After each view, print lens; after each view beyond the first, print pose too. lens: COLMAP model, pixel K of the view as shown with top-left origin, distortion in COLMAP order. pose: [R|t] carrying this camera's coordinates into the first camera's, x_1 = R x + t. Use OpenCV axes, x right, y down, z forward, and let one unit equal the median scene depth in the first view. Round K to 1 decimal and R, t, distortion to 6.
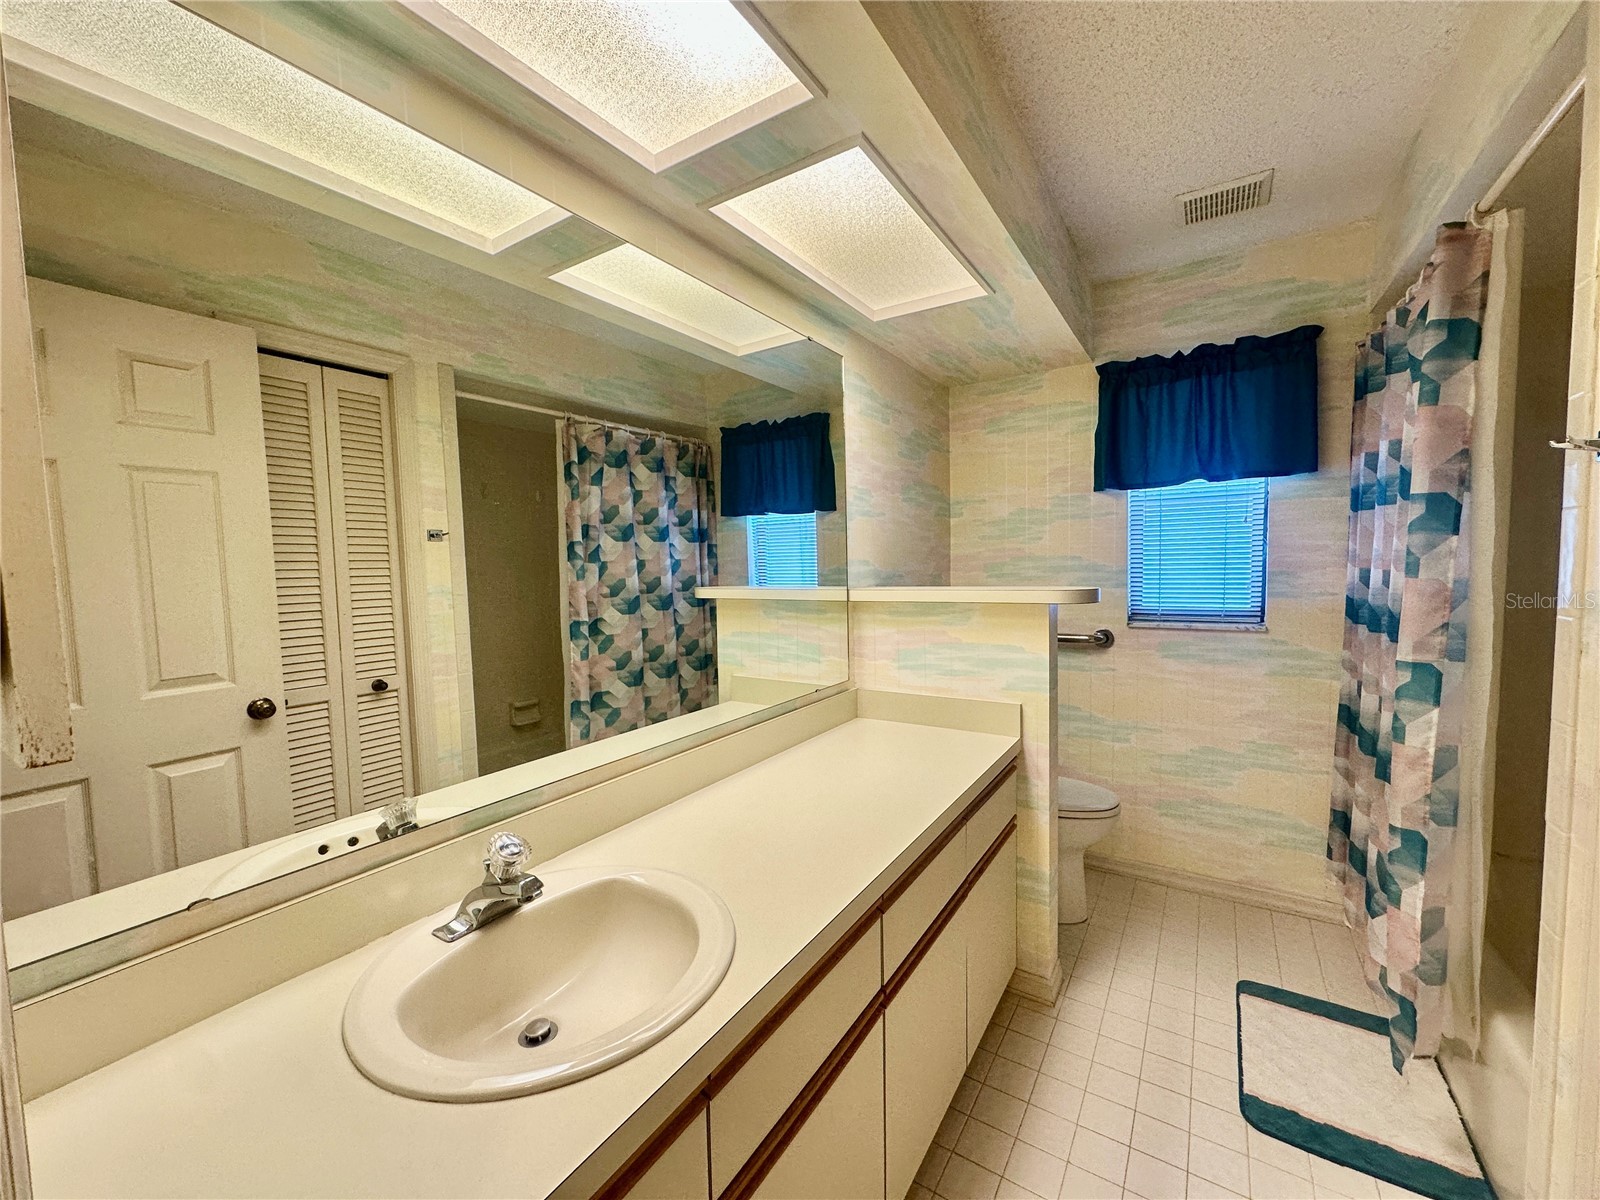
lens RADIAL K [[641.6, 0, 798.5], [0, 641.6, 601.1], [0, 0, 1]] dist [-0.000401, -0.000105]
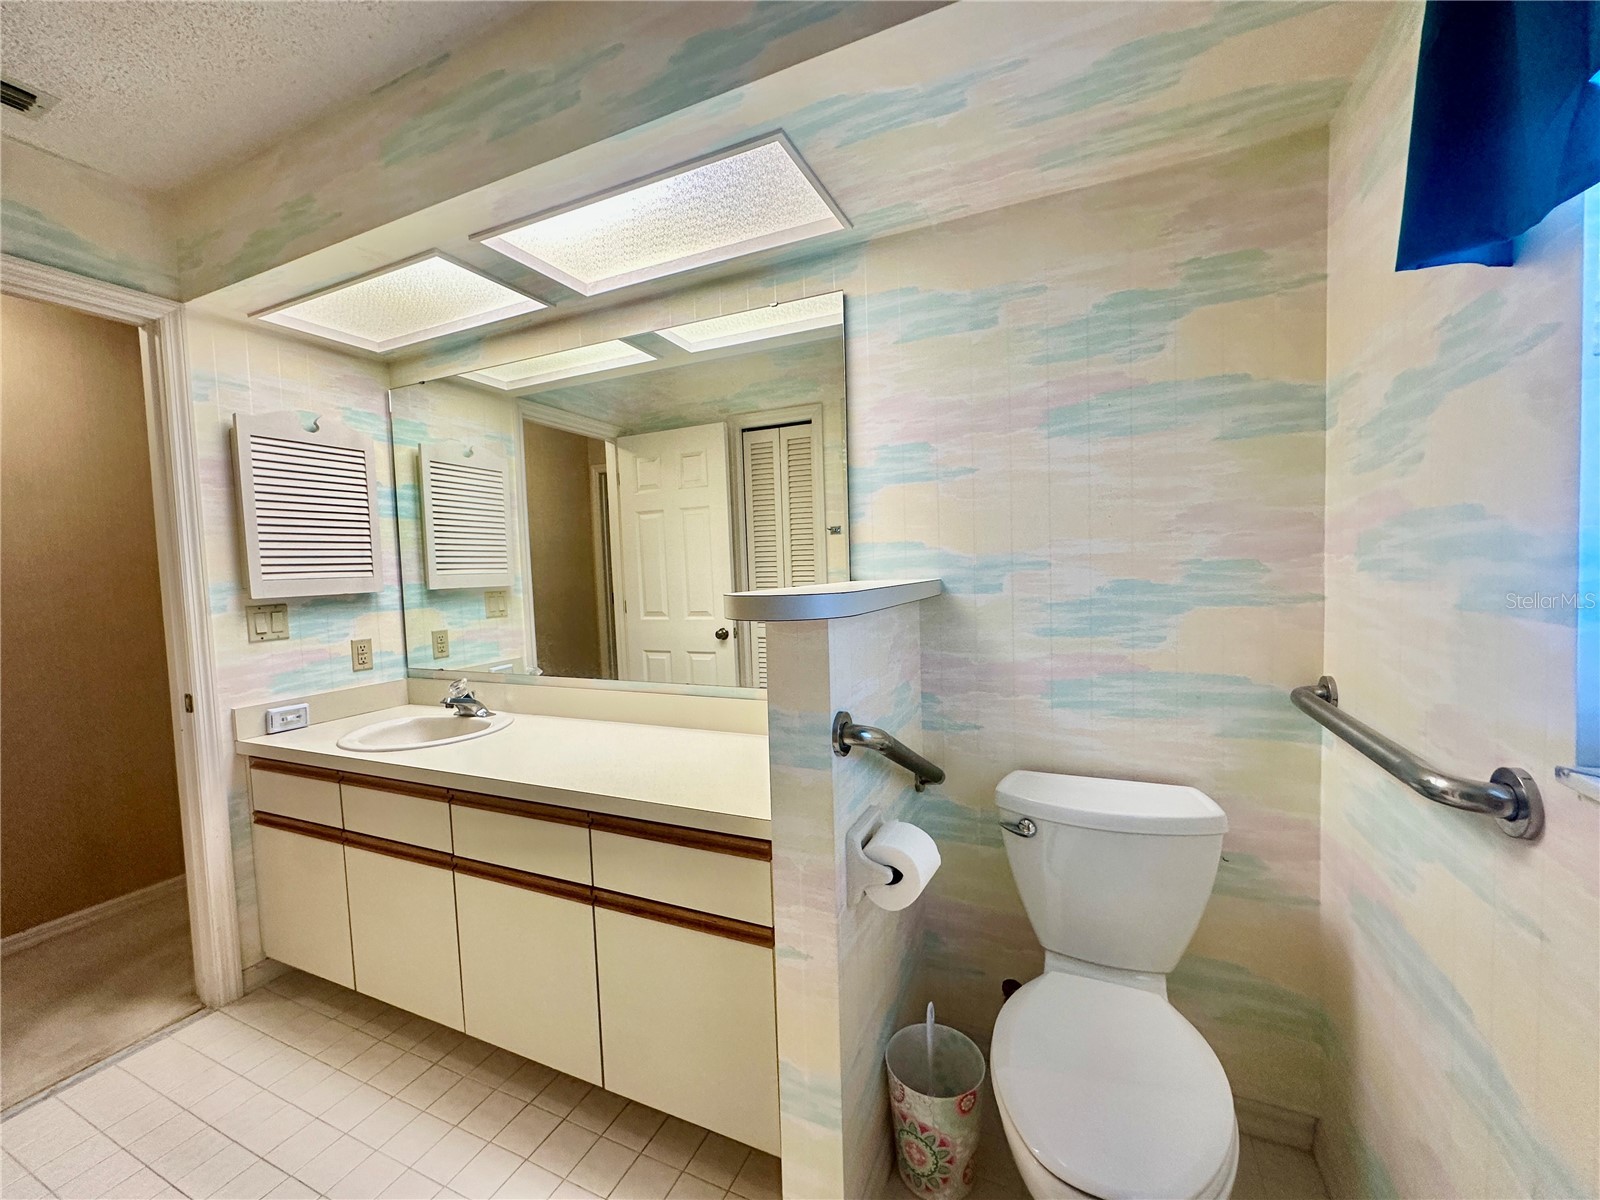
lens RADIAL K [[641.6, 0, 798.5], [0, 641.6, 601.1], [0, 0, 1]] dist [-0.000401, -0.000105]
pose [[0.152434, 0.067785, -0.985986, 0.850361], [-0.033405, 0.997429, 0.063407, -0.040513], [0.987749, 0.023271, 0.154307, 0.803256]]
